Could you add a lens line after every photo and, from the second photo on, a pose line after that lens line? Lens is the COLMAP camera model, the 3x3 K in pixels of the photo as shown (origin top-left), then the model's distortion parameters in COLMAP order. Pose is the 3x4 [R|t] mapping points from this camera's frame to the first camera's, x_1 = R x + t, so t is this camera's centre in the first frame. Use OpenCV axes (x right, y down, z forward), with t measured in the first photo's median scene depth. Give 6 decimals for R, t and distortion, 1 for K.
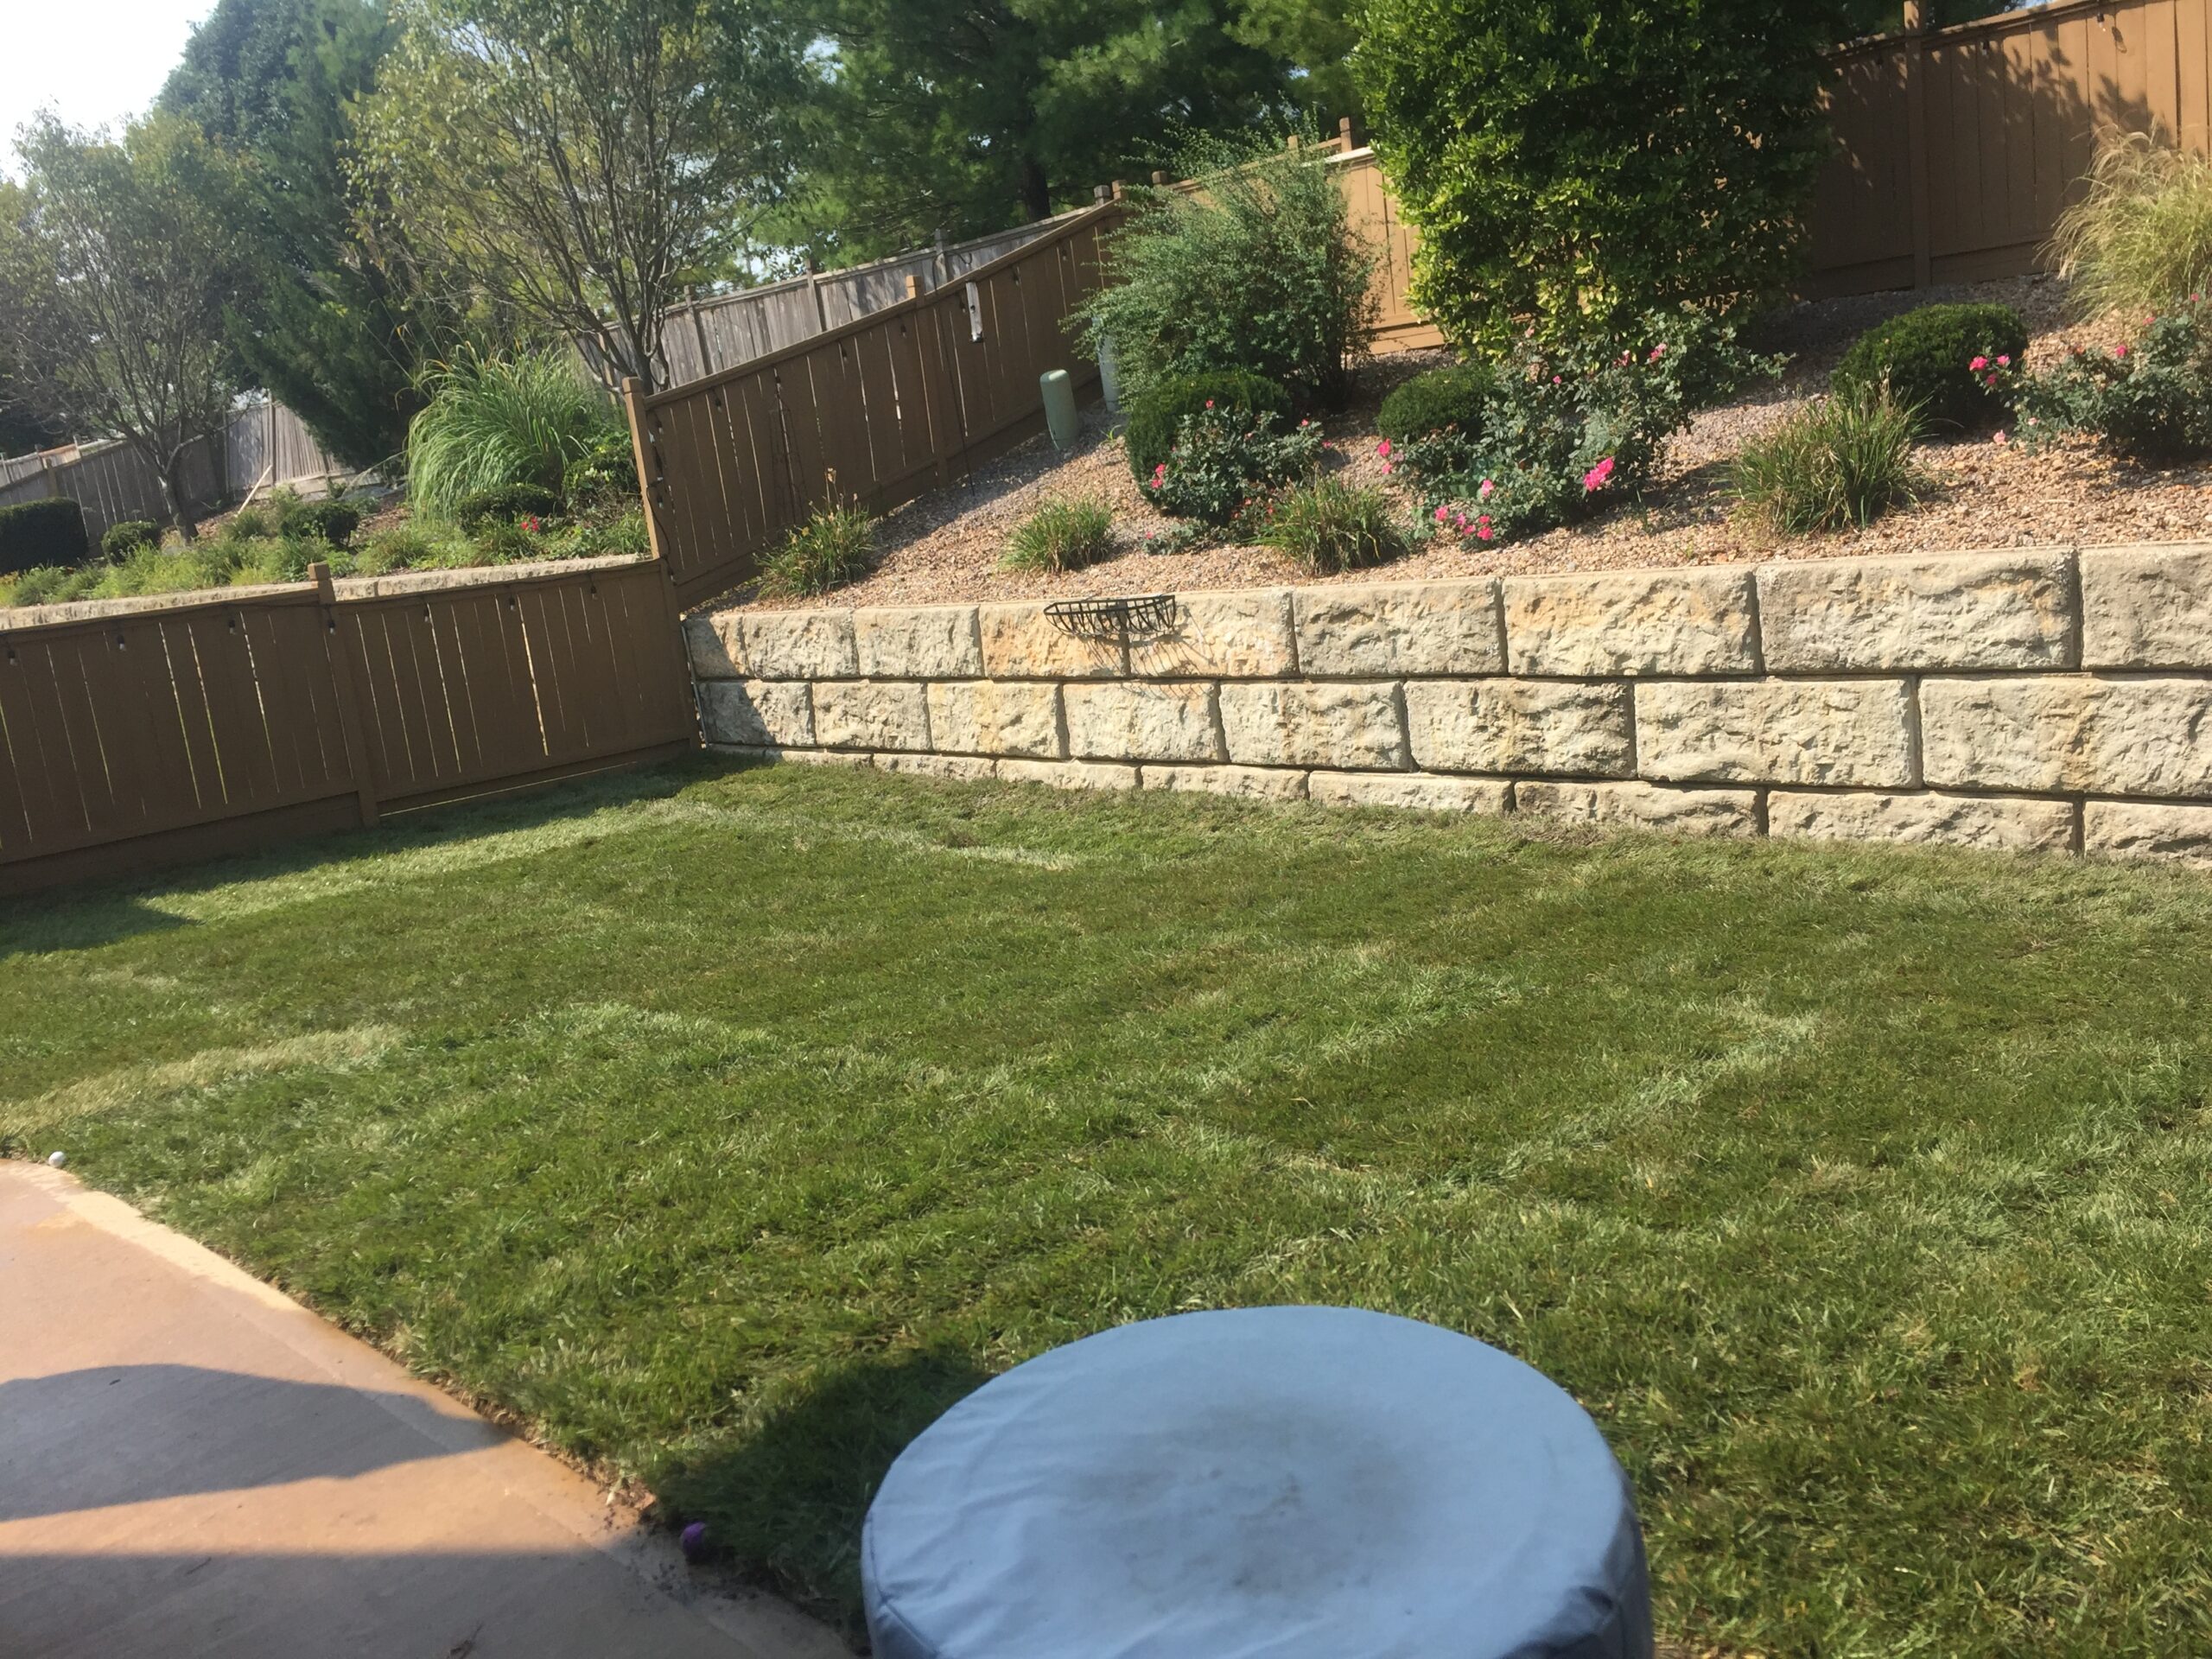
lens RADIAL K [[1866.6, 0, 1106.0], [0, 1866.6, 829.5], [0, 0, 1]] dist [0.030496, -0.076044]
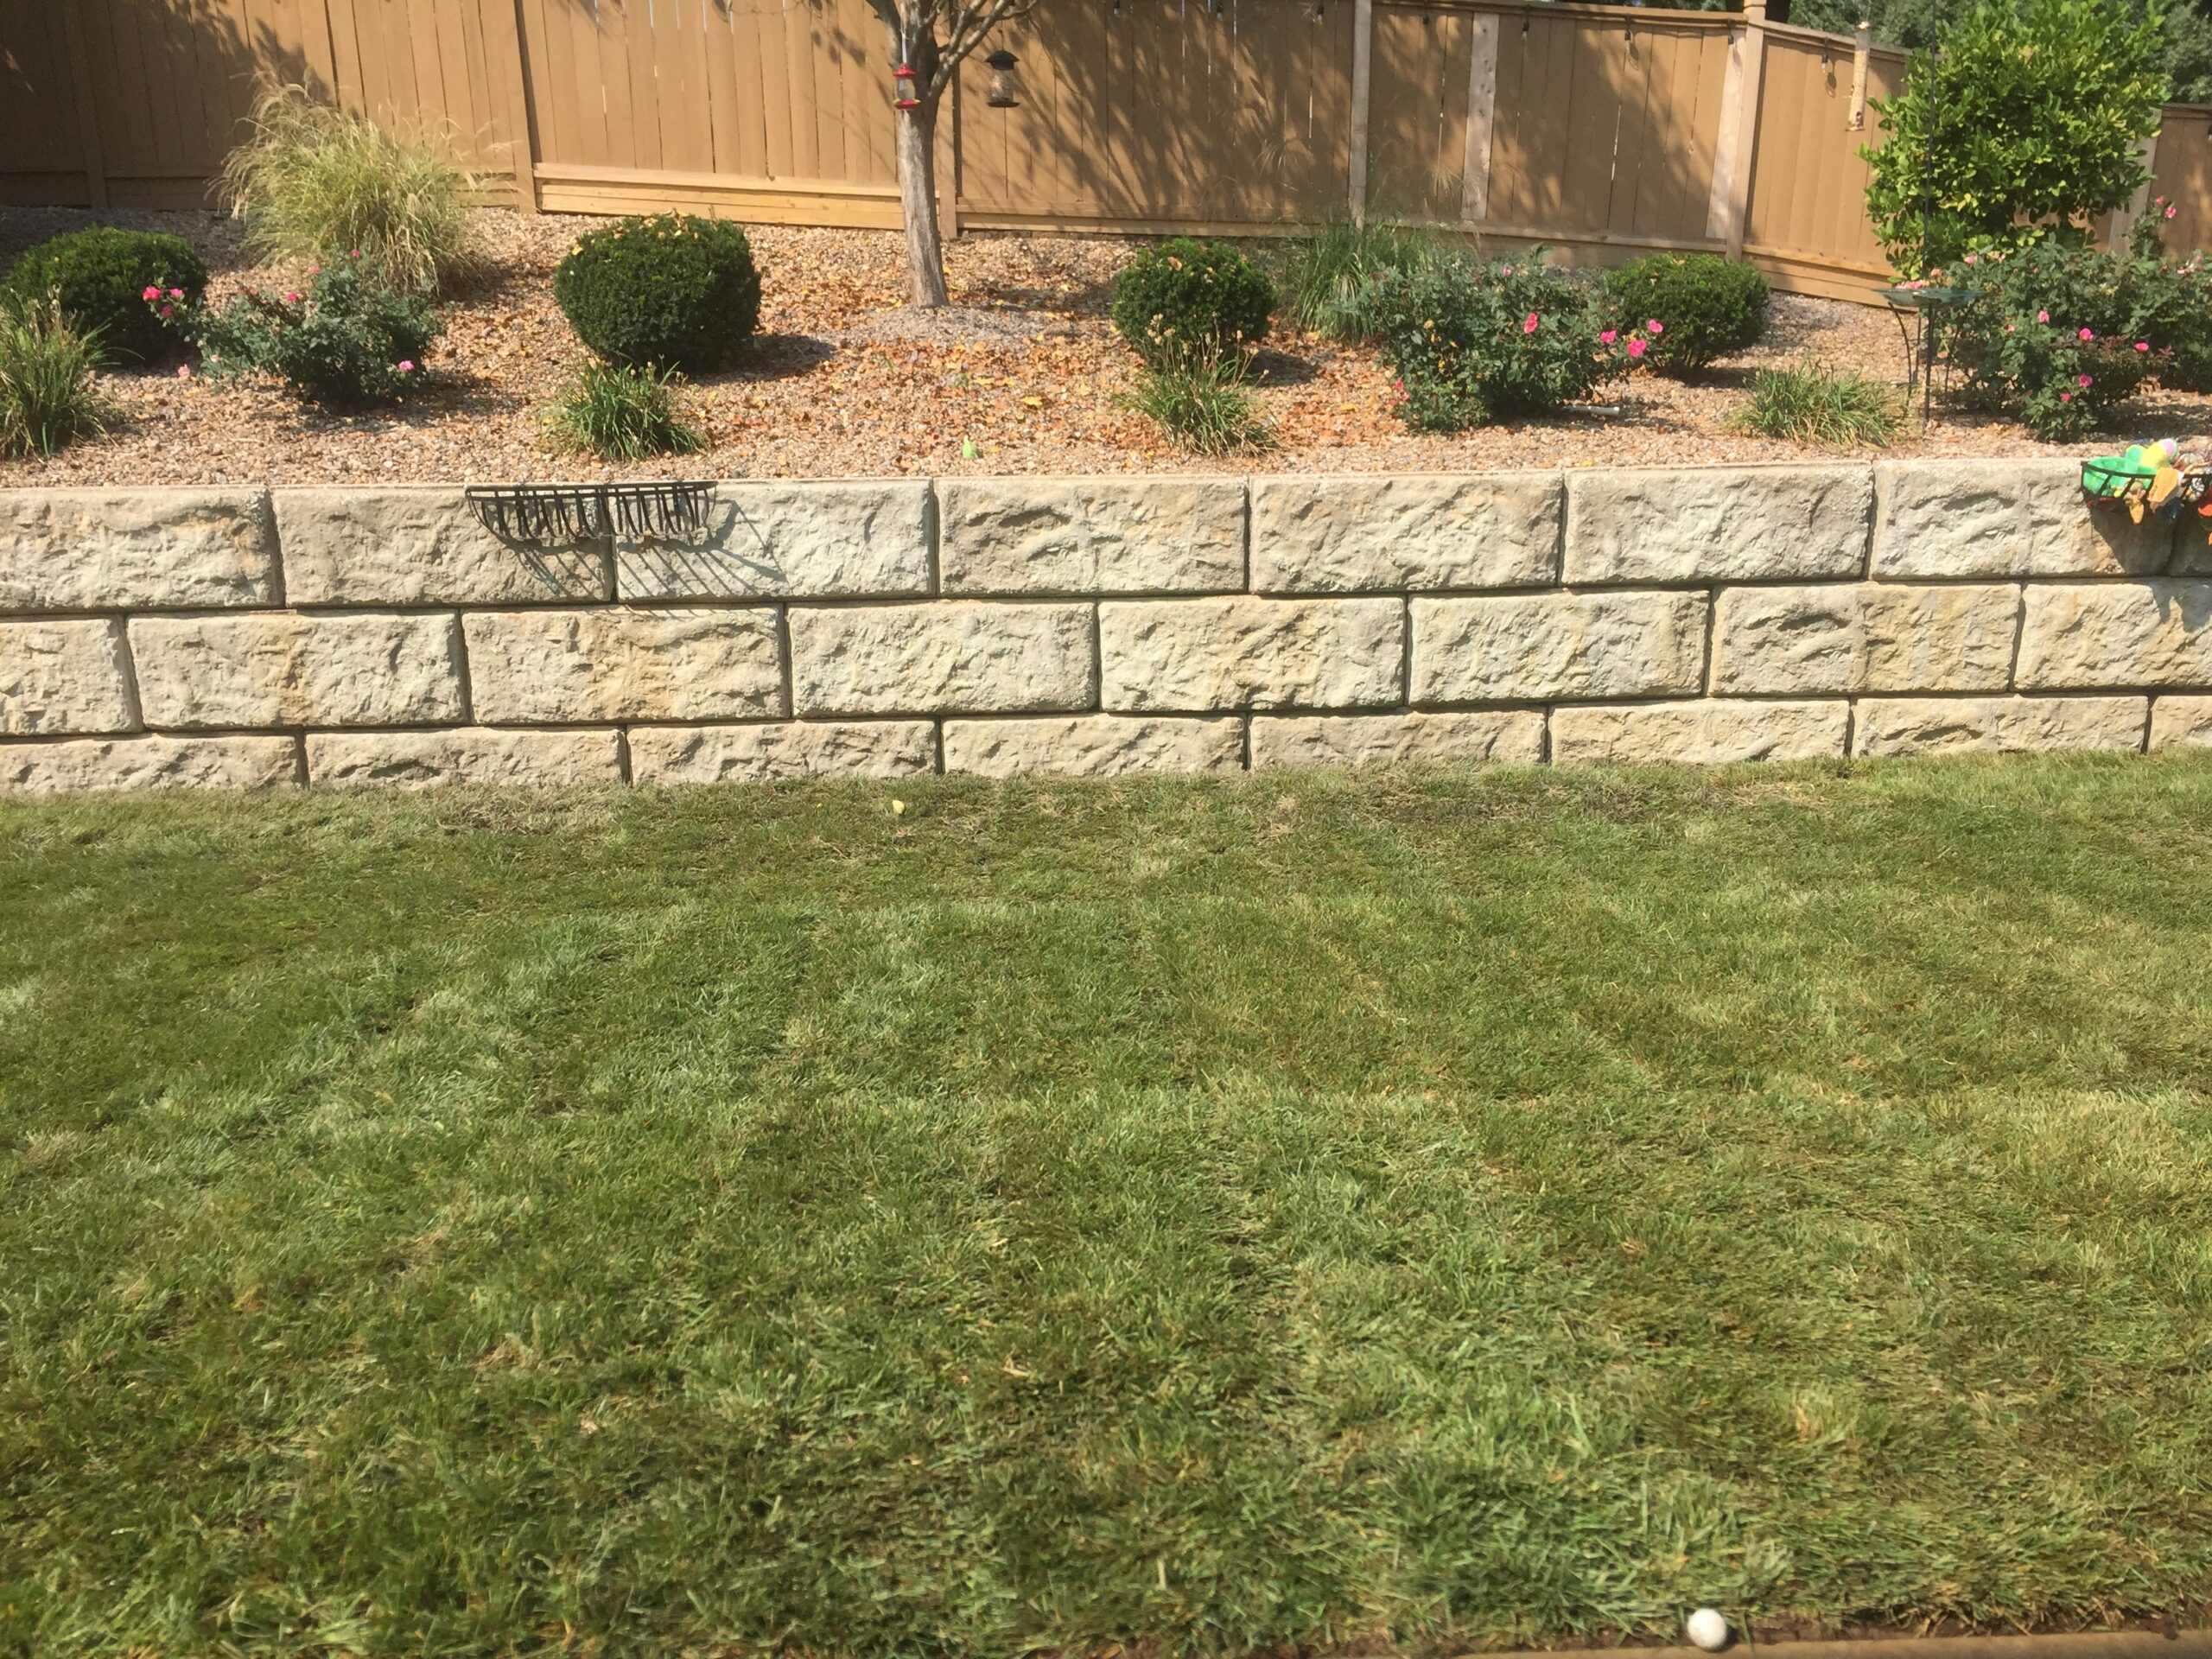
lens RADIAL K [[1866.6, 0, 1106.0], [0, 1866.6, 829.5], [0, 0, 1]] dist [0.030496, -0.076044]
pose [[0.629258, -0.099866, 0.770753, -0.460125], [0.074613, 0.994892, 0.067992, -0.034957], [-0.773606, 0.014724, 0.633495, 0.475679]]
